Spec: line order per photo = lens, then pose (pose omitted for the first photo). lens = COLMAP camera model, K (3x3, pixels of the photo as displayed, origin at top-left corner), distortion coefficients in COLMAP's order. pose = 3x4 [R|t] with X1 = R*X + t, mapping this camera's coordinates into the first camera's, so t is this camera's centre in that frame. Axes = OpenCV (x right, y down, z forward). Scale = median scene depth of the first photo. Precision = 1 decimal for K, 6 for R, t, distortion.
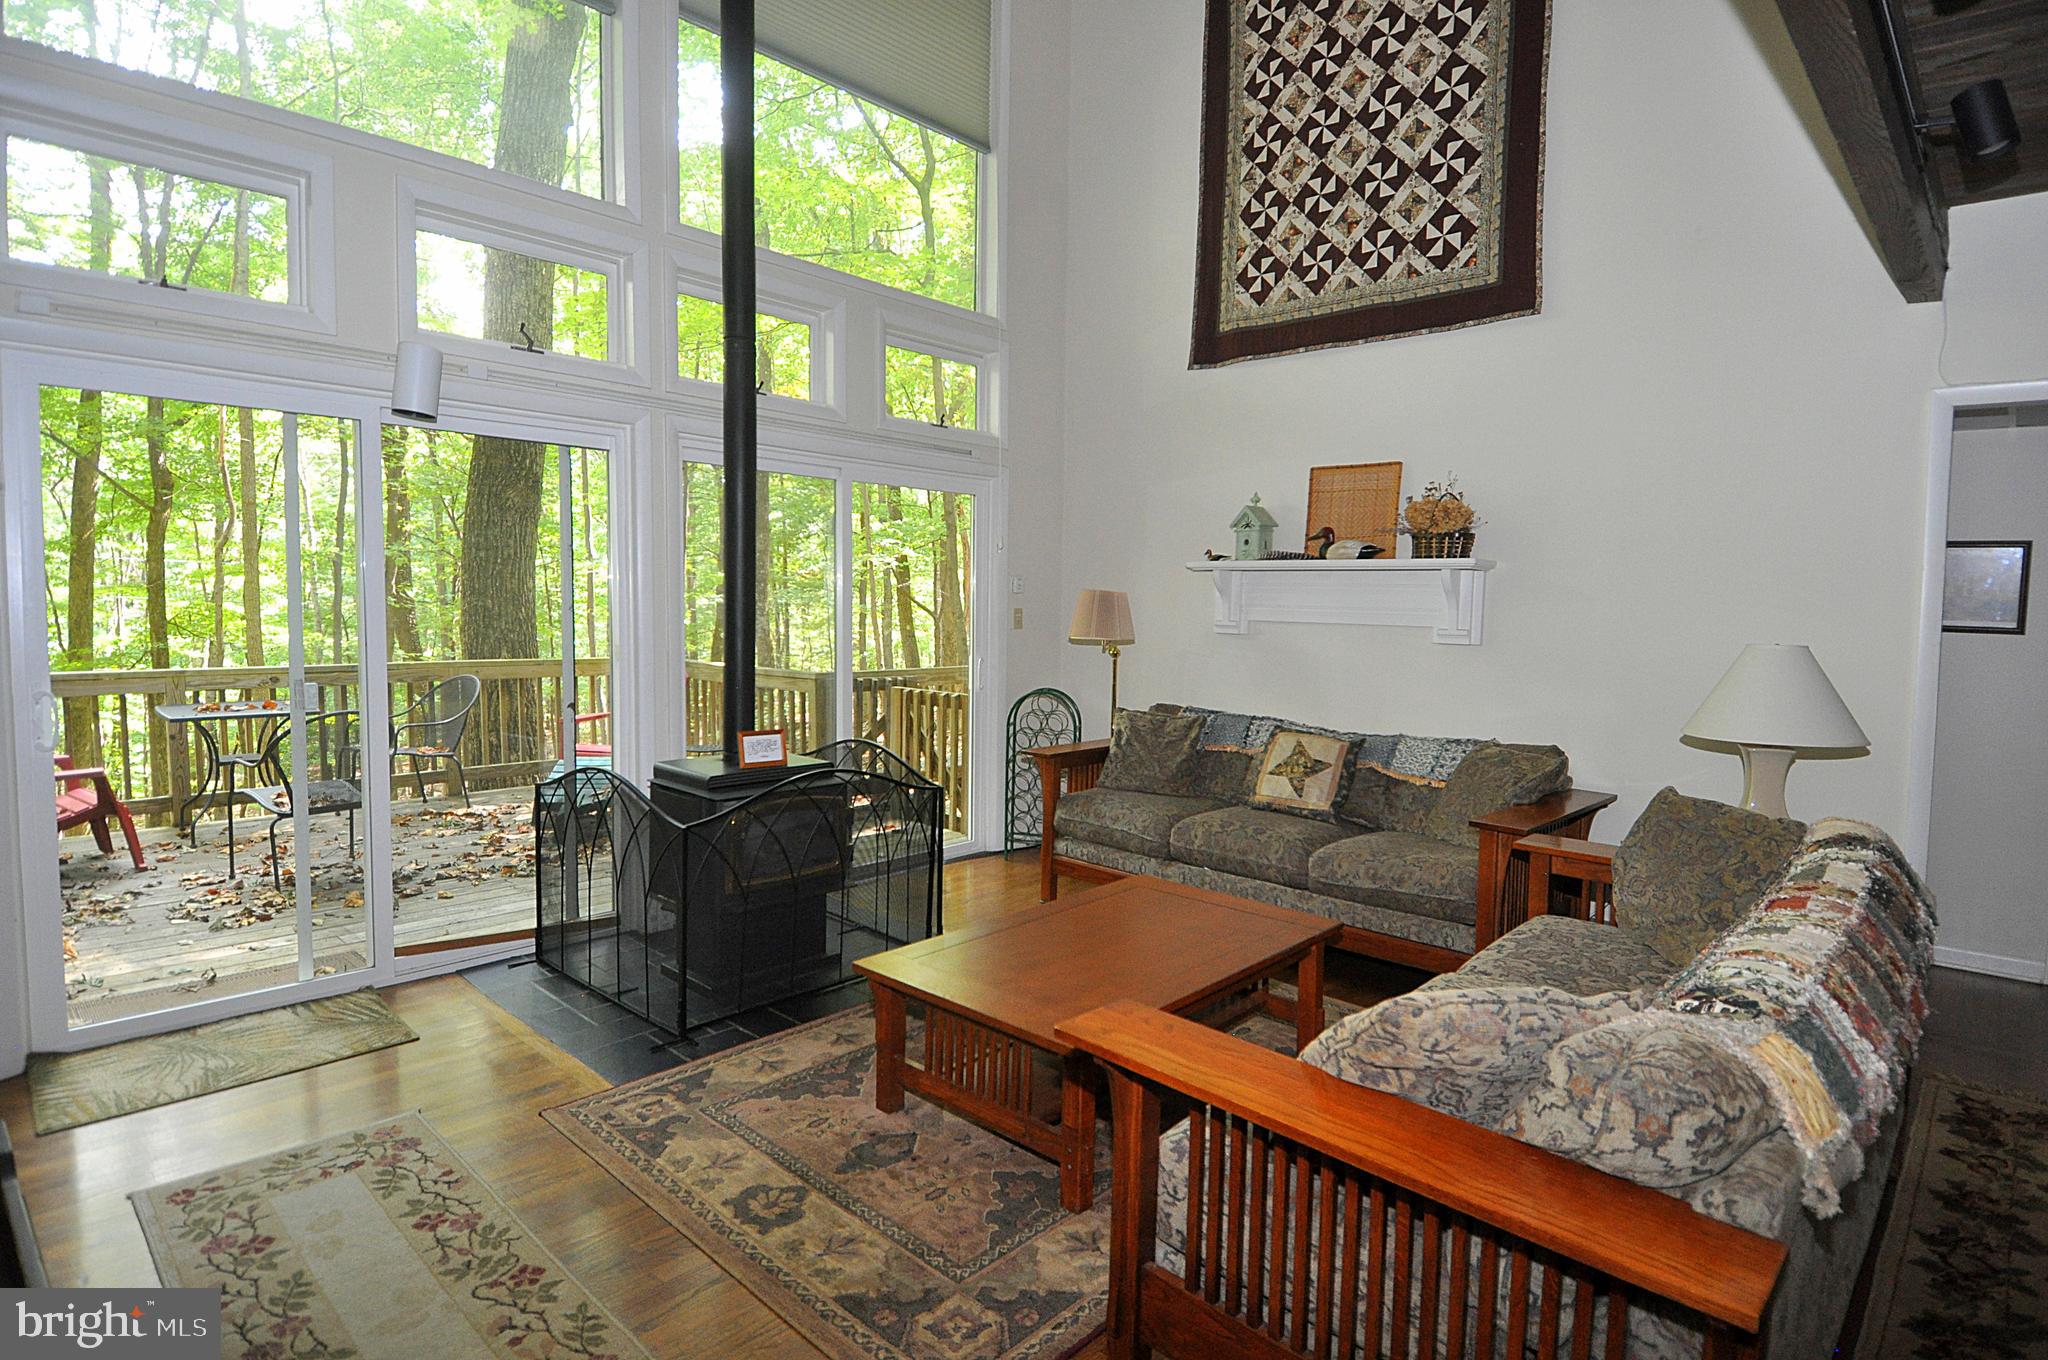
lens RADIAL K [[1052.9, 0, 1032.5], [0, 1052.9, 675.4], [0, 0, 1]] dist [0.050263, -0.053705]
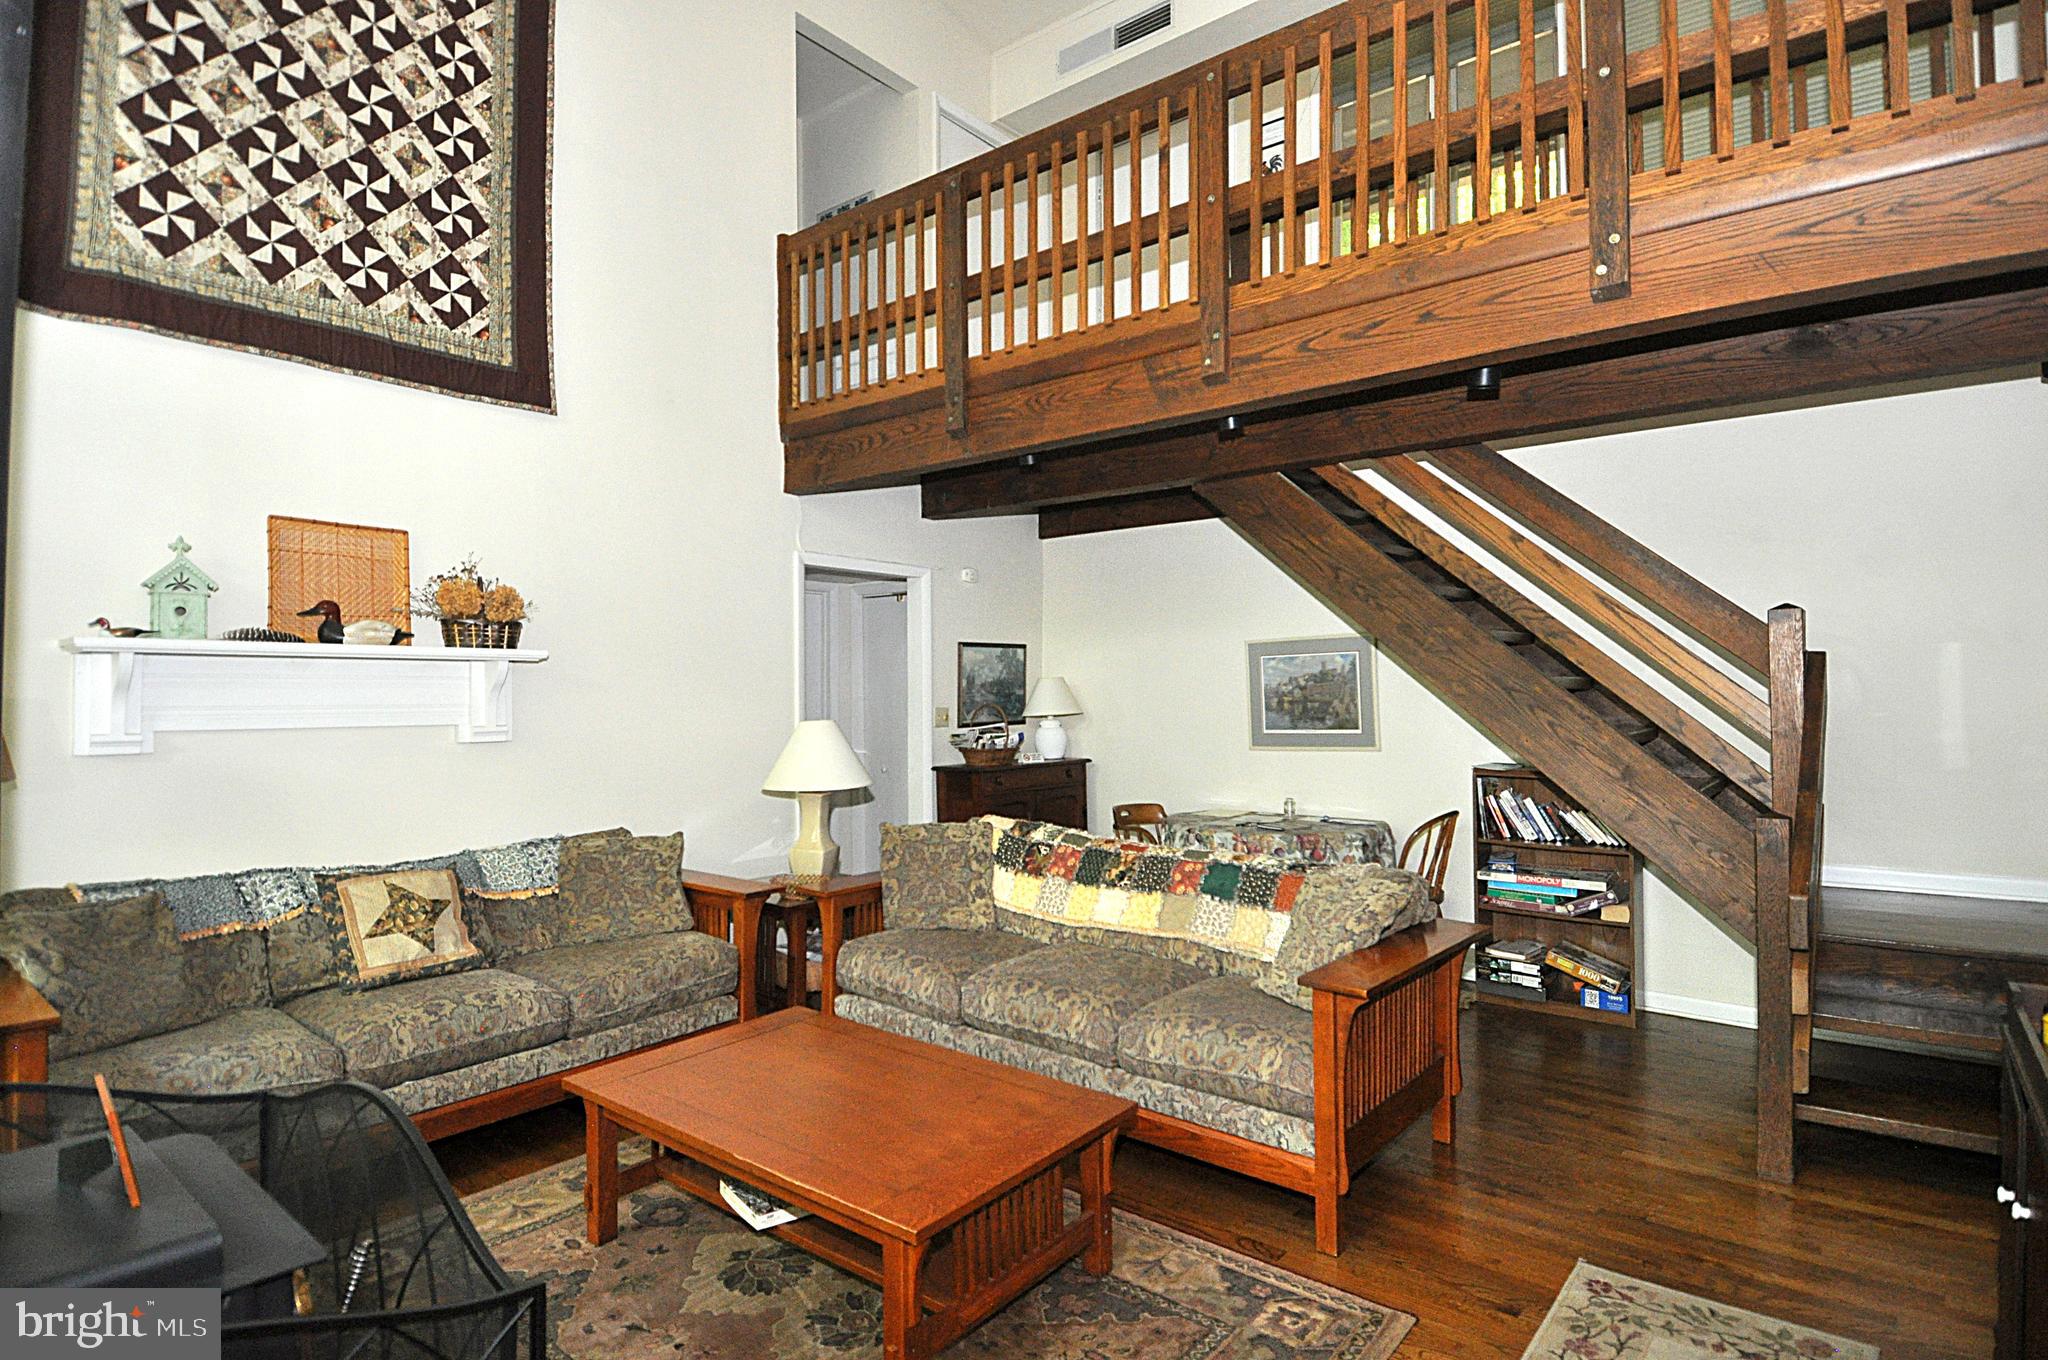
lens RADIAL K [[1052.9, 0, 1032.5], [0, 1052.9, 675.4], [0, 0, 1]] dist [0.050263, -0.053705]
pose [[-0.073898, -0.007126, 0.997240, -0.534685], [0.074009, 0.997178, 0.012610, -0.061535], [-0.994516, 0.074737, -0.073162, 0.578618]]
